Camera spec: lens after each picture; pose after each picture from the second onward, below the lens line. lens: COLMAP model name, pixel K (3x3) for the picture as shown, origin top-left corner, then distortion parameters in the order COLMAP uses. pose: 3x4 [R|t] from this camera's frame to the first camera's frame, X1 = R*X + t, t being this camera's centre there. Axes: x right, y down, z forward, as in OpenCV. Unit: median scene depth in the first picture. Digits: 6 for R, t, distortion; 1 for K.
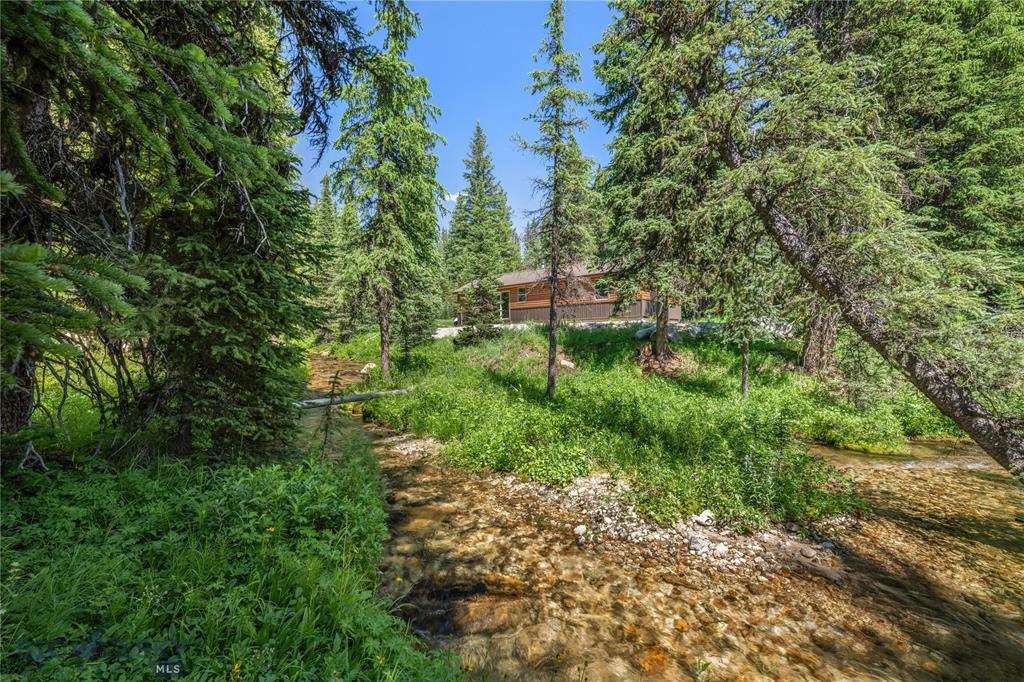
lens RADIAL K [[427.8, 0, 508.2], [0, 427.8, 338.5], [0, 0, 1]] dist [0.001779, 0.000221]
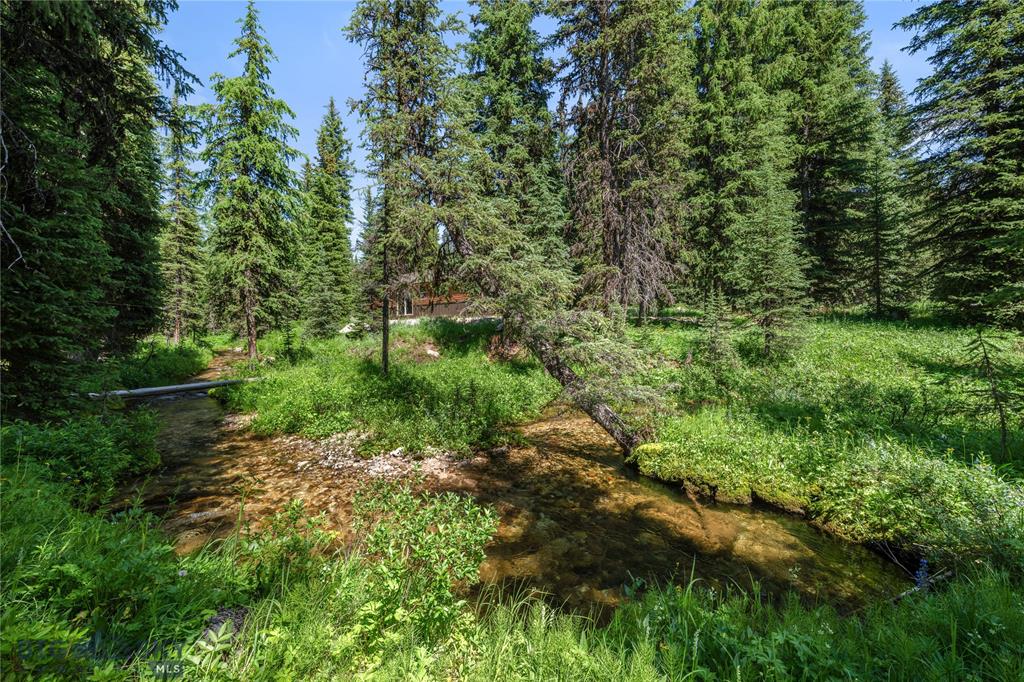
lens RADIAL K [[404.8, 0, 512.0], [0, 404.8, 341.0], [0, 0, 1]] dist [-0.000613, 0.000035]
pose [[0.989870, -0.014206, 0.141266, 0.237457], [0.011481, 0.999732, 0.020085, 0.008575], [-0.141514, -0.018260, 0.989768, -0.149749]]
